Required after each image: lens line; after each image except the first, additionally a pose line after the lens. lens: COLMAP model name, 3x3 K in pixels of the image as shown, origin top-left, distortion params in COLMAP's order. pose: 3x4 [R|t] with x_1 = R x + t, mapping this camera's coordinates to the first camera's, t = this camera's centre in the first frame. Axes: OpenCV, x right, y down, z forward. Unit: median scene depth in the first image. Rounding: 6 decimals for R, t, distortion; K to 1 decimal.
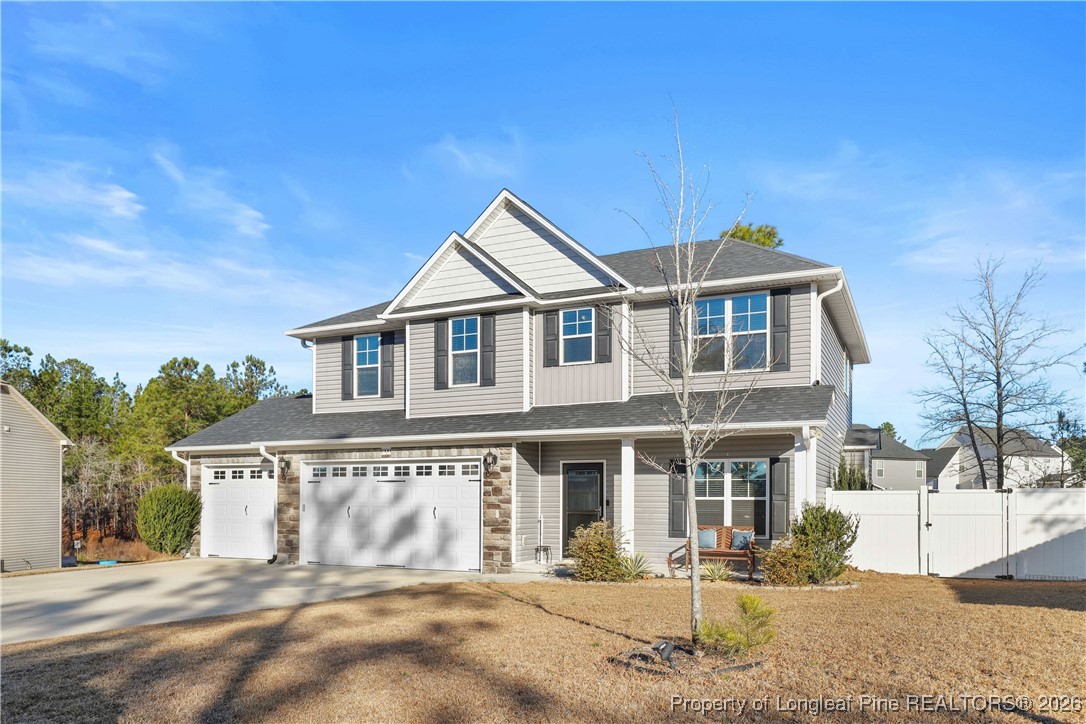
lens RADIAL K [[778.7, 0, 559.7], [0, 778.7, 507.1], [0, 0, 1]] dist [0.005759, 0.001693]
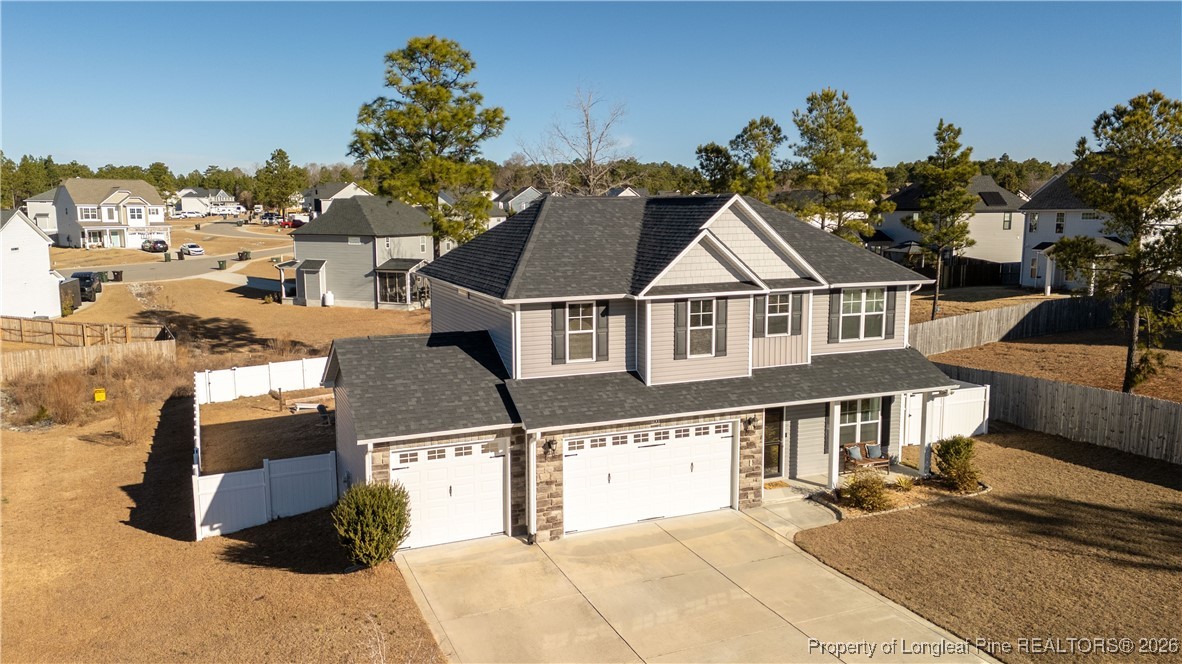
lens RADIAL K [[858.8, 0, 591.6], [0, 858.8, 327.5], [0, 0, 1]] dist [0.117043, -0.157542]
pose [[0.672913, -0.104631, 0.732285, -1.224429], [0.007734, 0.990887, 0.134474, -0.388028], [-0.739682, -0.084825, 0.667590, 0.263335]]
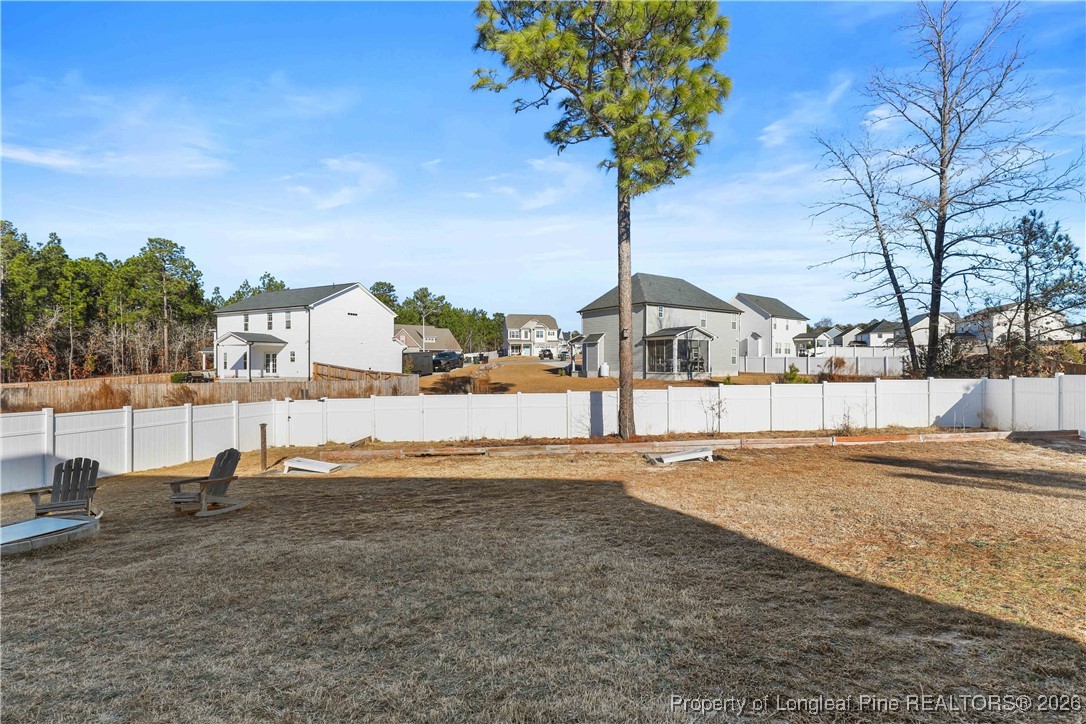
lens RADIAL K [[494.3, 0, 552.0], [0, 494.3, 362.8], [0, 0, 1]] dist [-0.000106, -0.000370]
pose [[0.970273, -0.002954, 0.241996, 0.272135], [0.005165, 0.999950, -0.008504, 0.044243], [-0.241959, 0.009502, 0.970240, 1.814656]]
